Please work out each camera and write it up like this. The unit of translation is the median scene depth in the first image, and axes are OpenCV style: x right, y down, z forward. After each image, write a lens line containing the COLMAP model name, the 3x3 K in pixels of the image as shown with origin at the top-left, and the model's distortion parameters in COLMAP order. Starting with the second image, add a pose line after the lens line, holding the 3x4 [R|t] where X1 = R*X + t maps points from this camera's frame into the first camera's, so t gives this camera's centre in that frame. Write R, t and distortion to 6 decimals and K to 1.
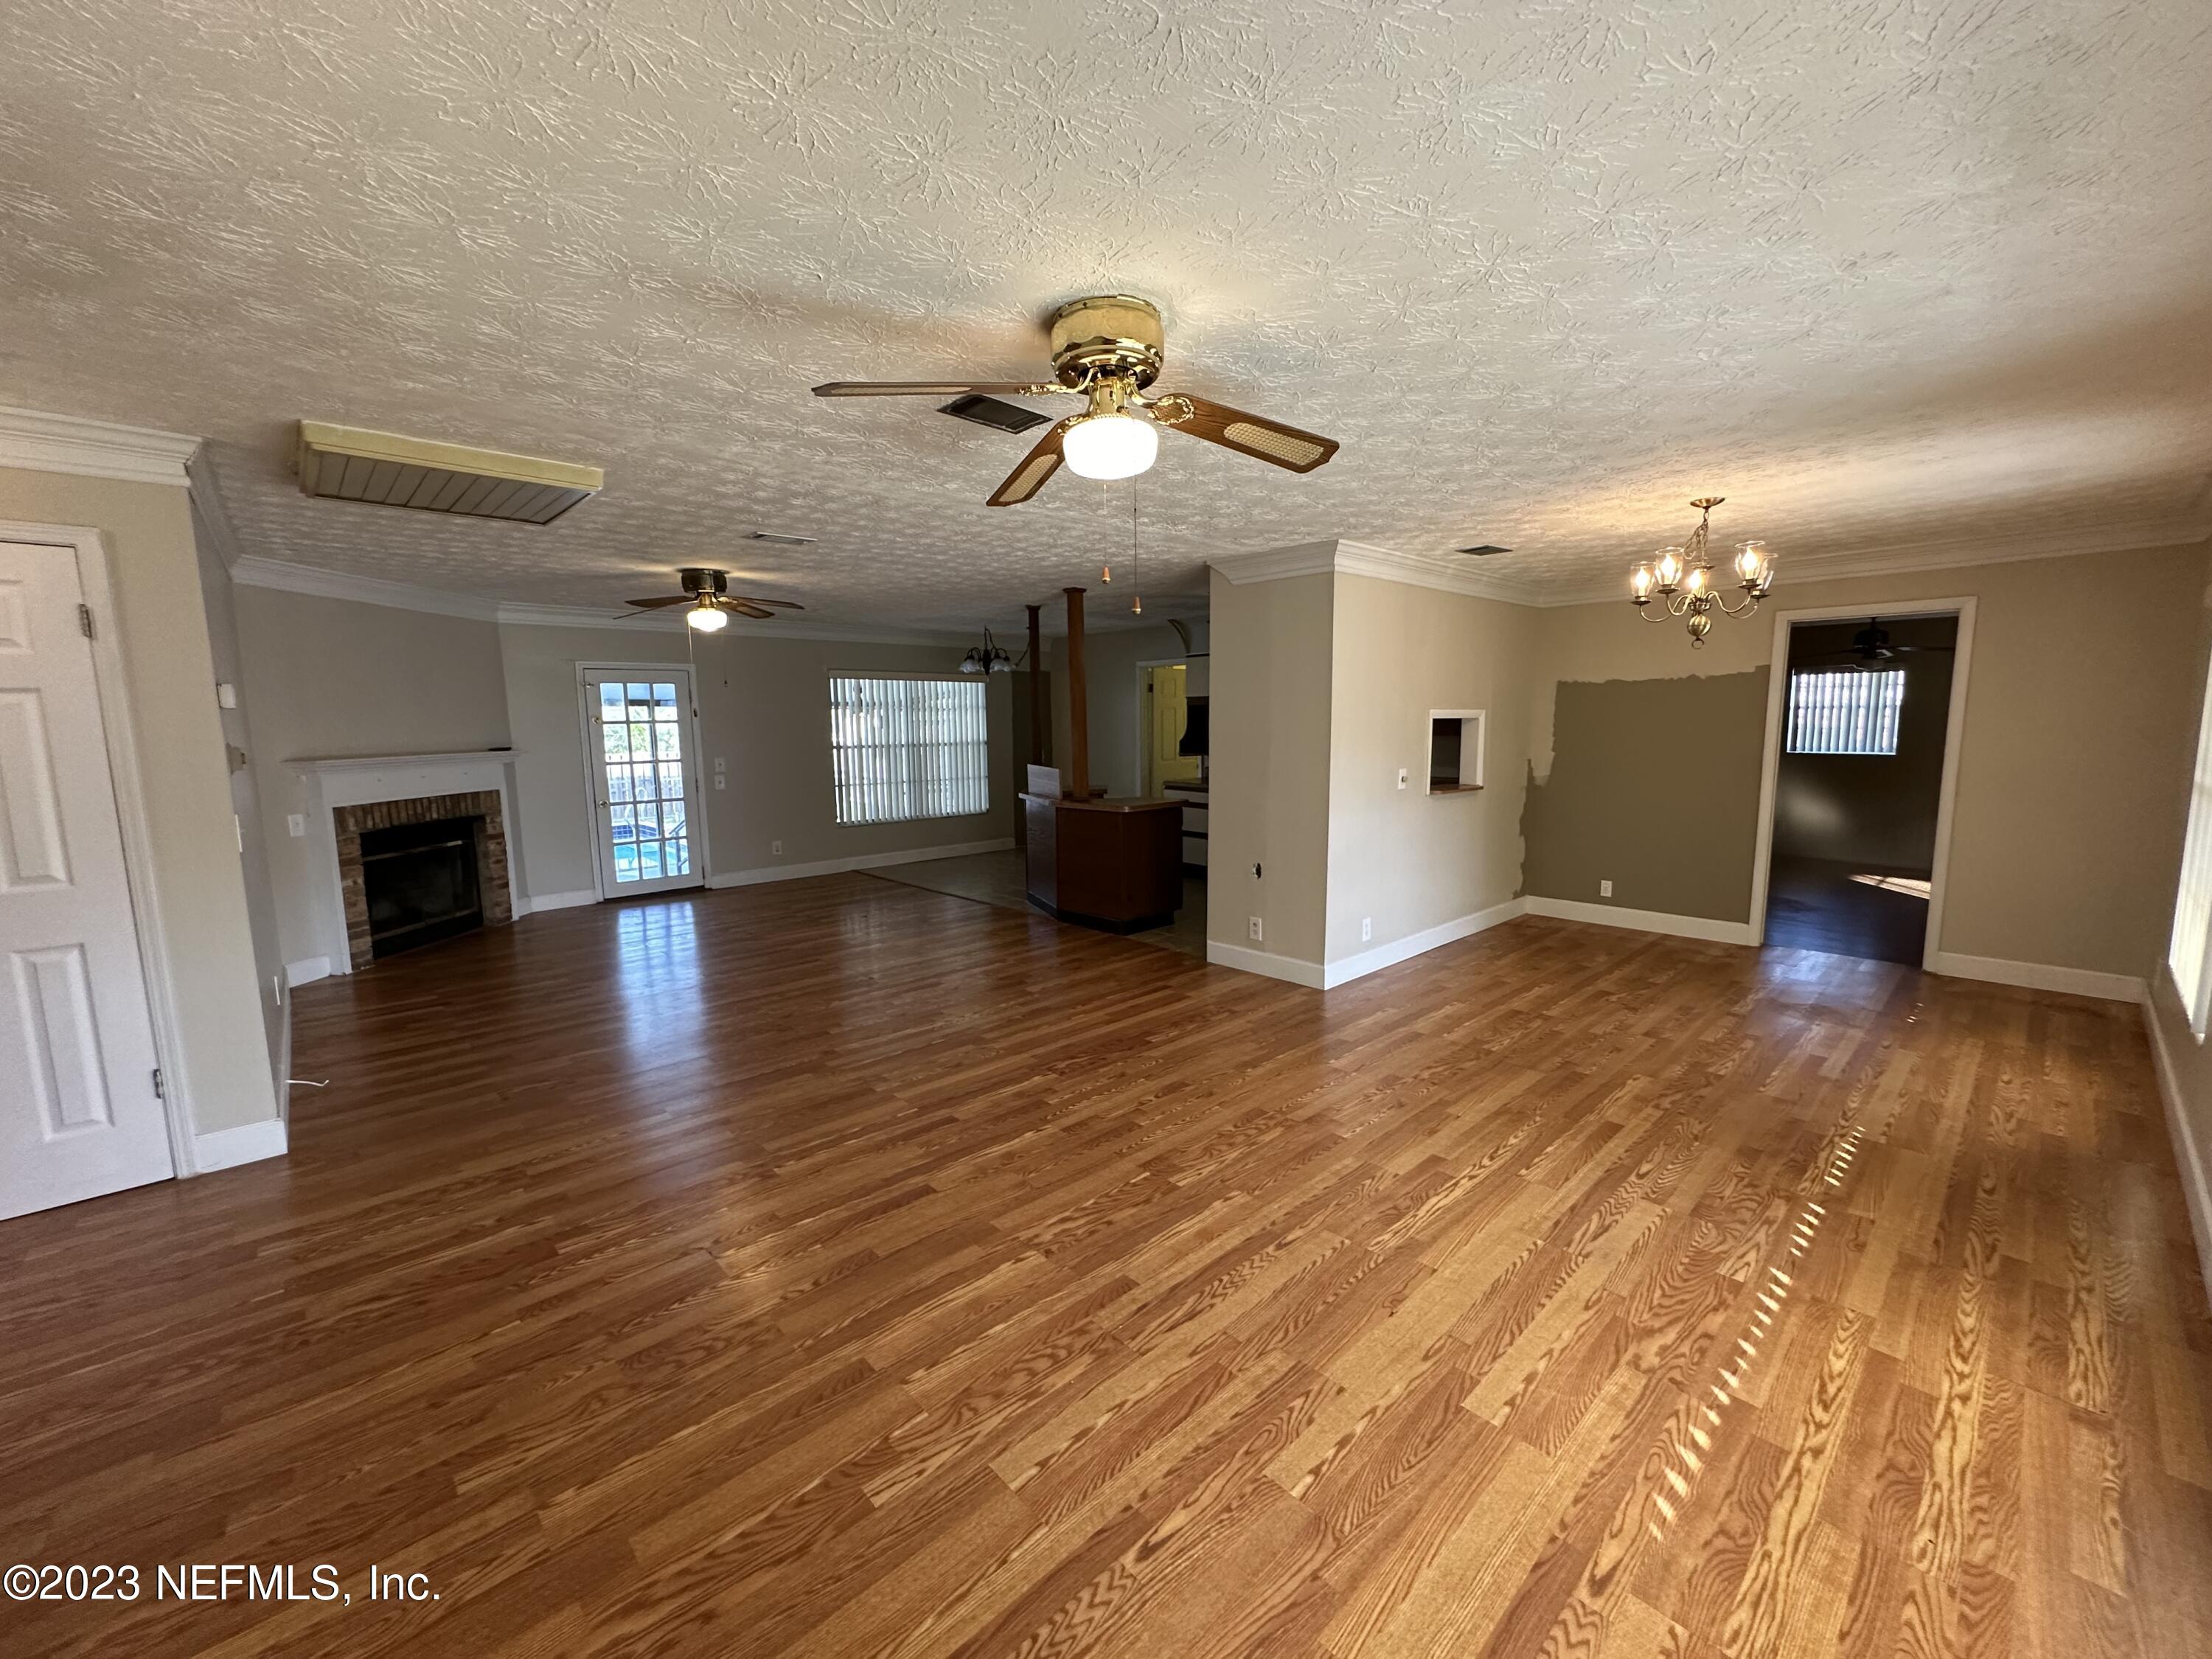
lens RADIAL K [[883.3, 0, 1106.0], [0, 883.3, 829.5], [0, 0, 1]] dist [-0.000353, 0.000129]
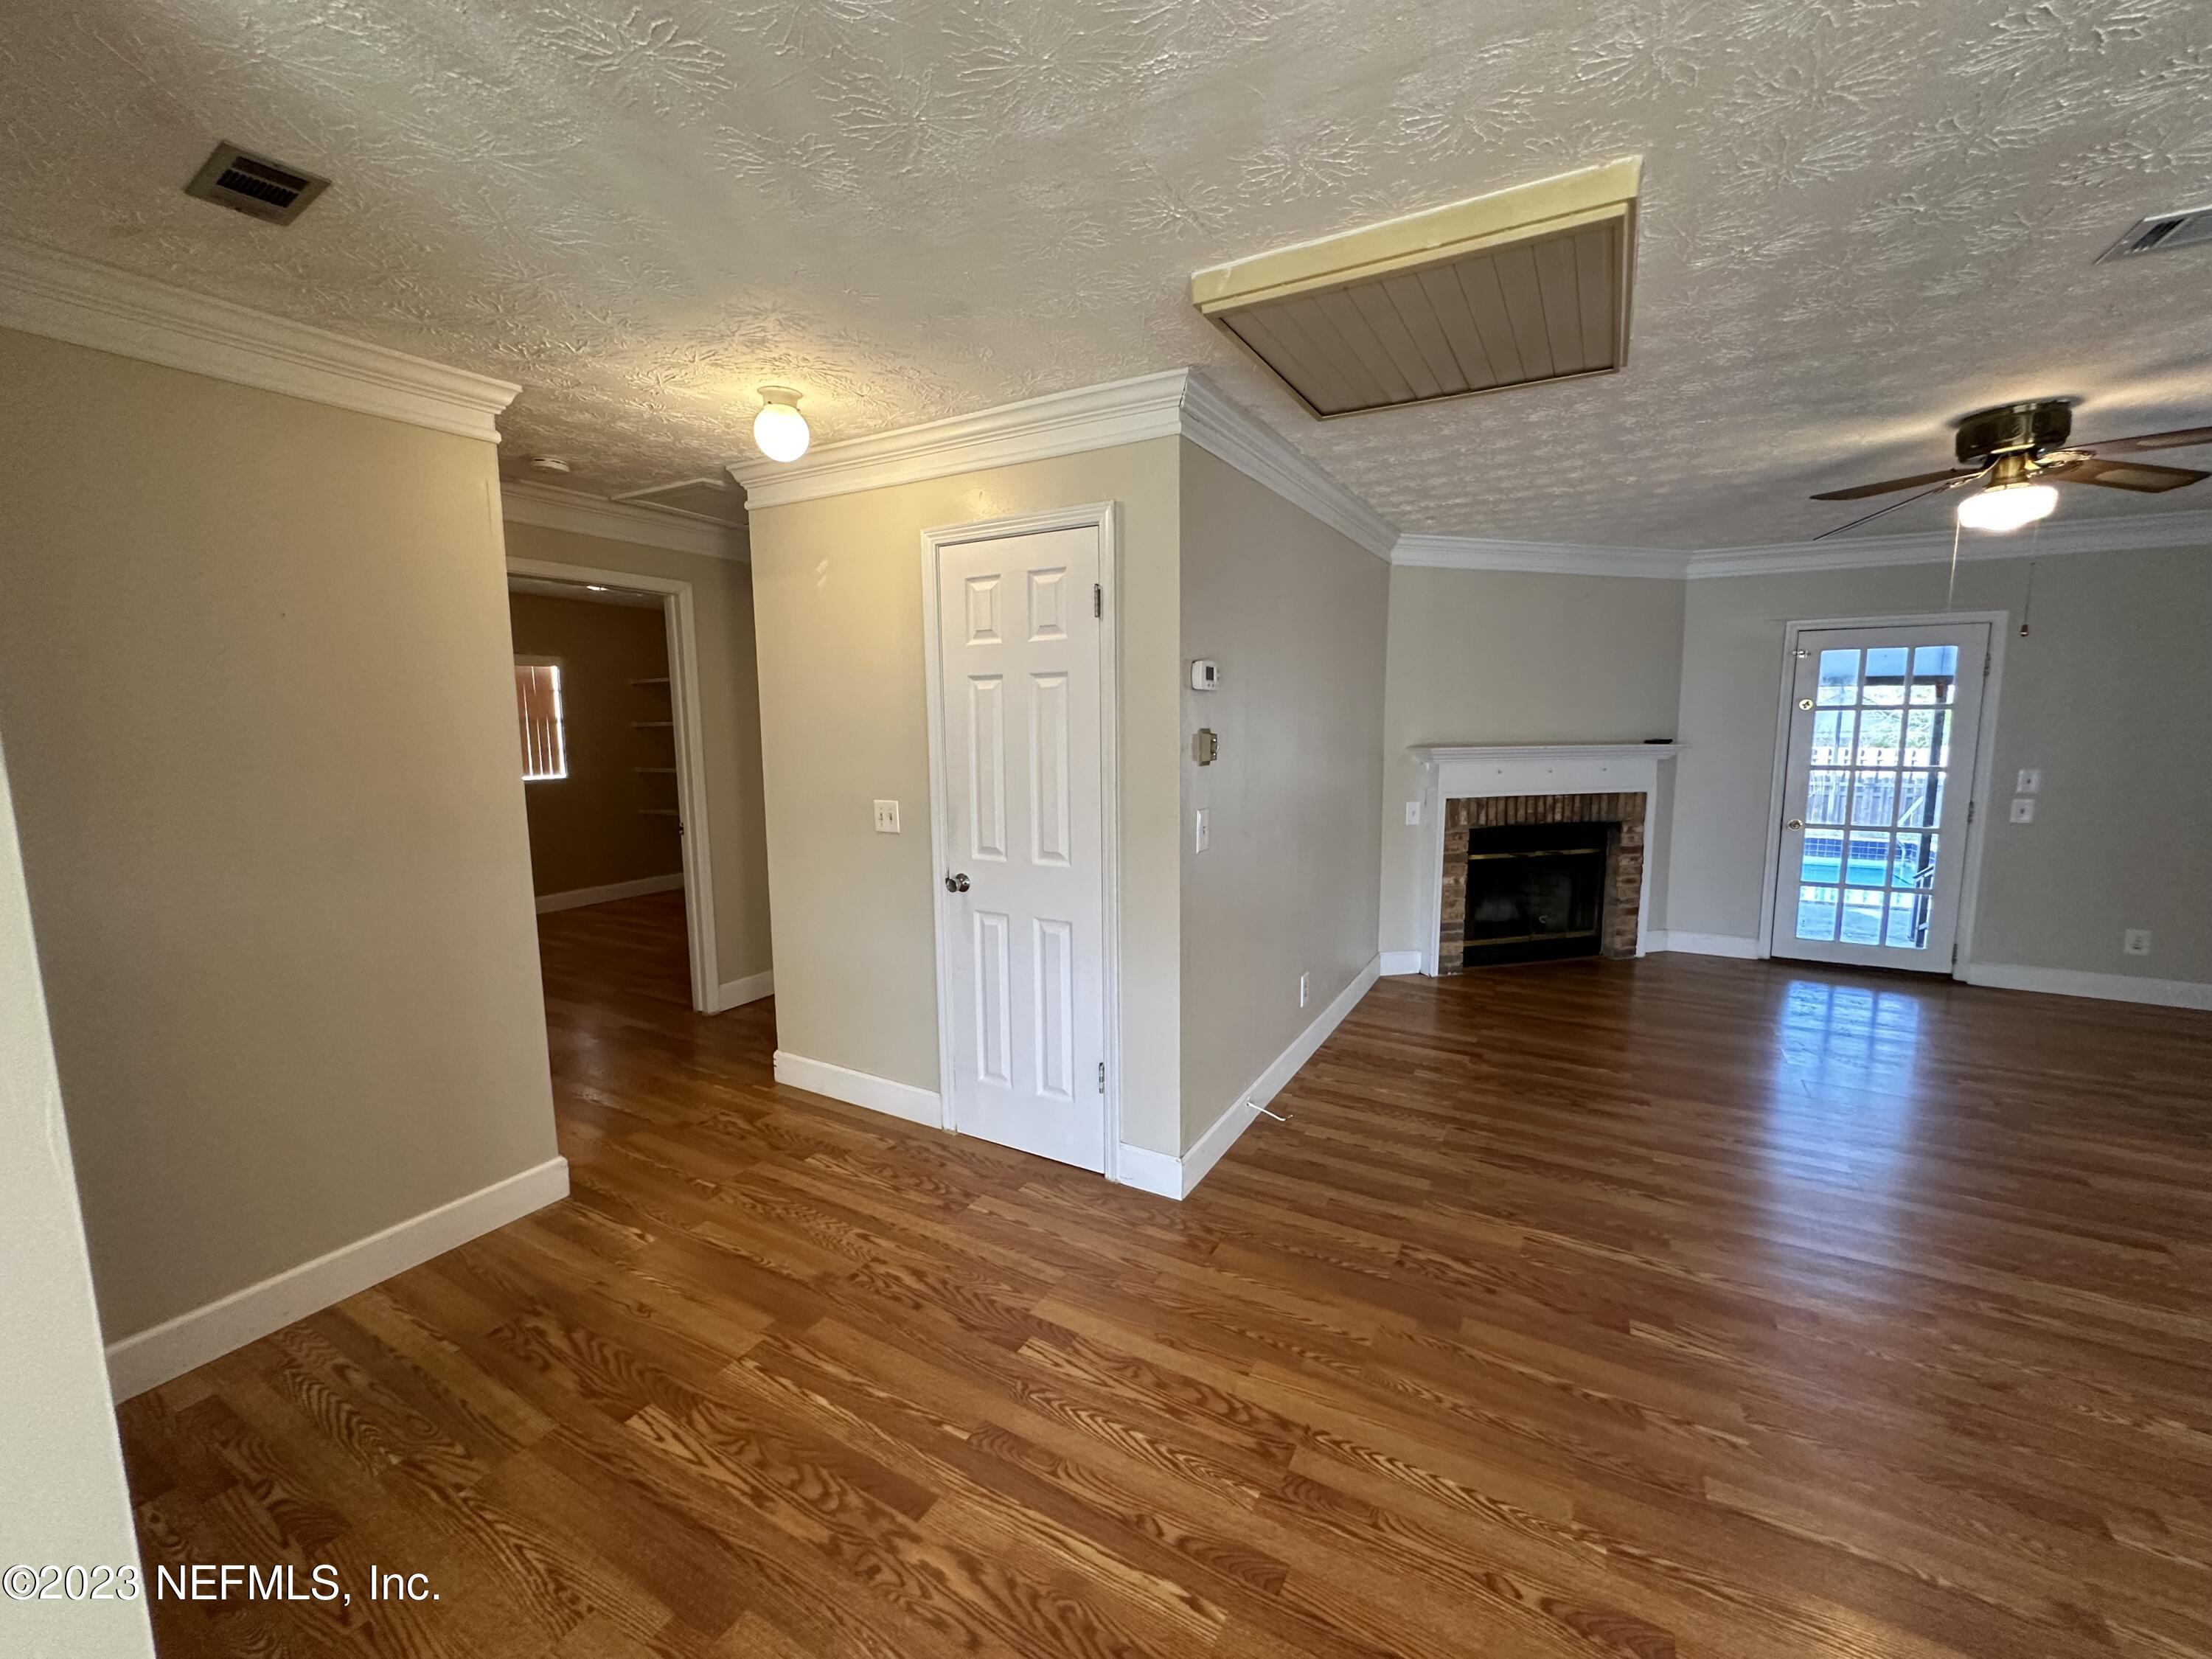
lens RADIAL K [[883.3, 0, 1106.0], [0, 883.3, 829.5], [0, 0, 1]] dist [-0.000353, 0.000129]
pose [[0.305058, 0.133952, -0.942866, -0.068591], [-0.118354, 0.987716, 0.102031, -0.029312], [0.944951, 0.080466, 0.317164, 0.240878]]
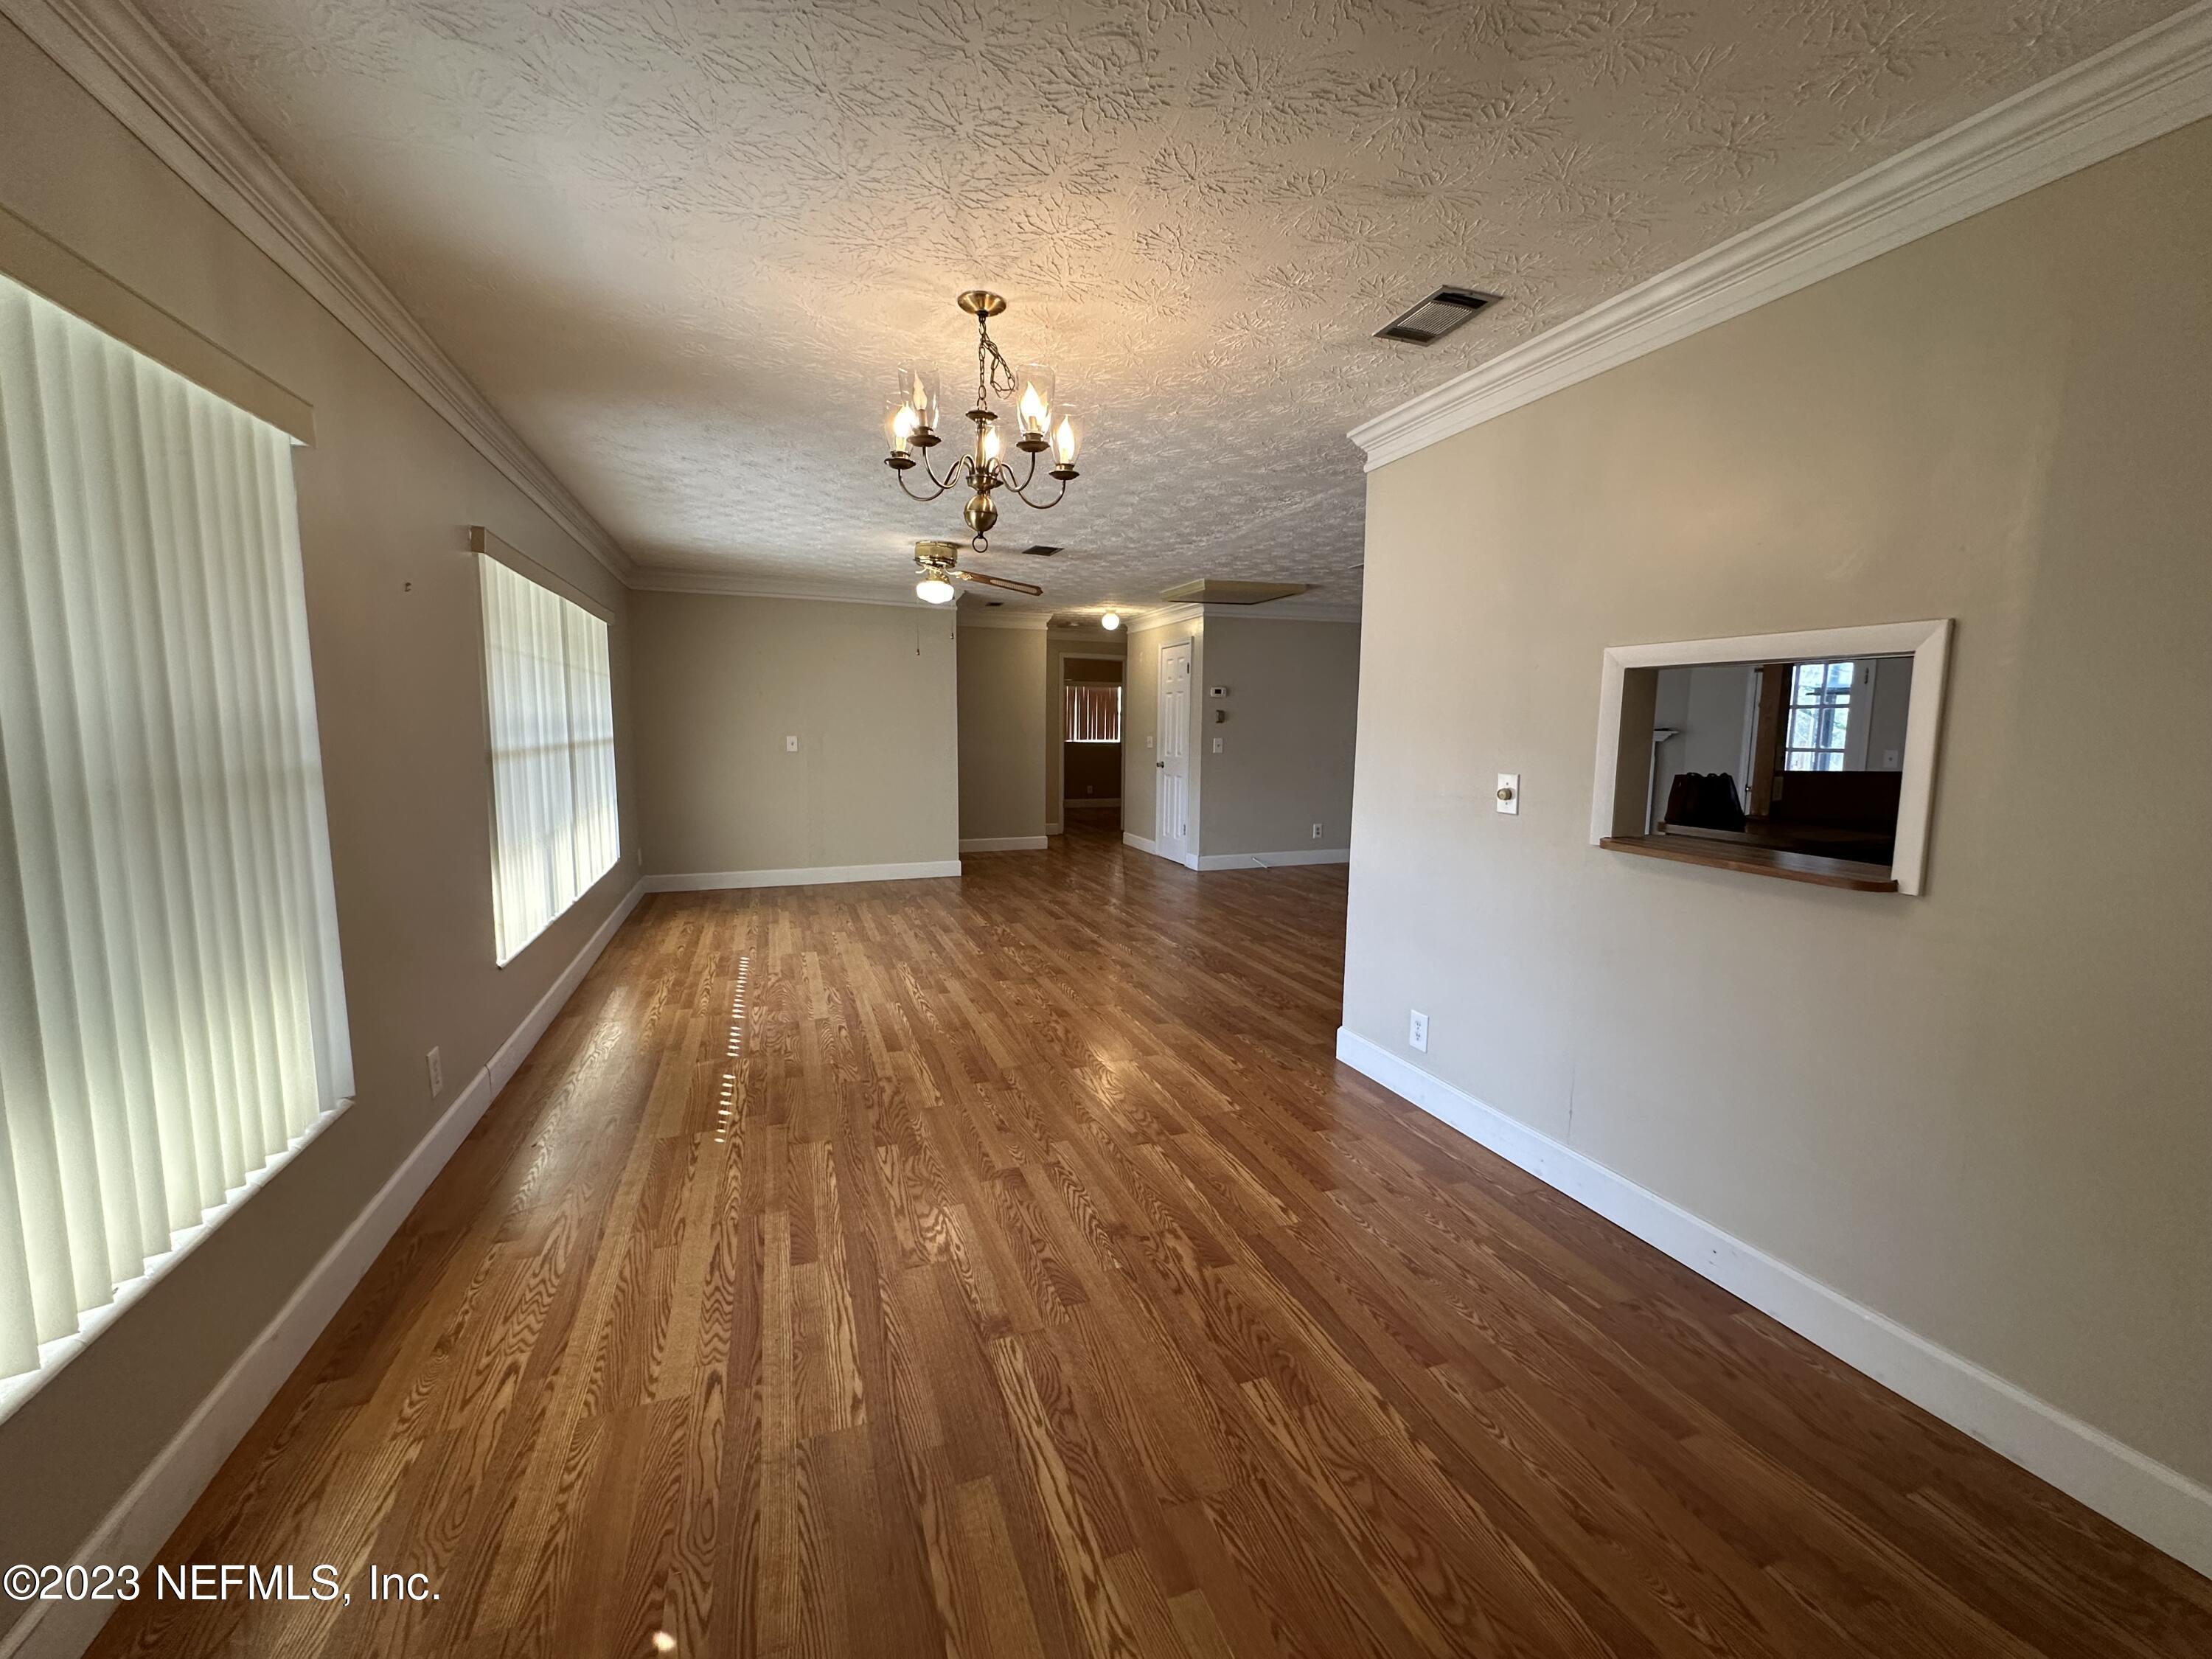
lens RADIAL K [[883.3, 0, 1106.0], [0, 883.3, 829.5], [0, 0, 1]] dist [-0.000353, 0.000129]
pose [[-0.380495, 0.117253, -0.917320, 2.301283], [-0.120299, 0.977226, 0.174809, -0.253202], [0.916925, 0.176866, -0.357724, 2.510289]]
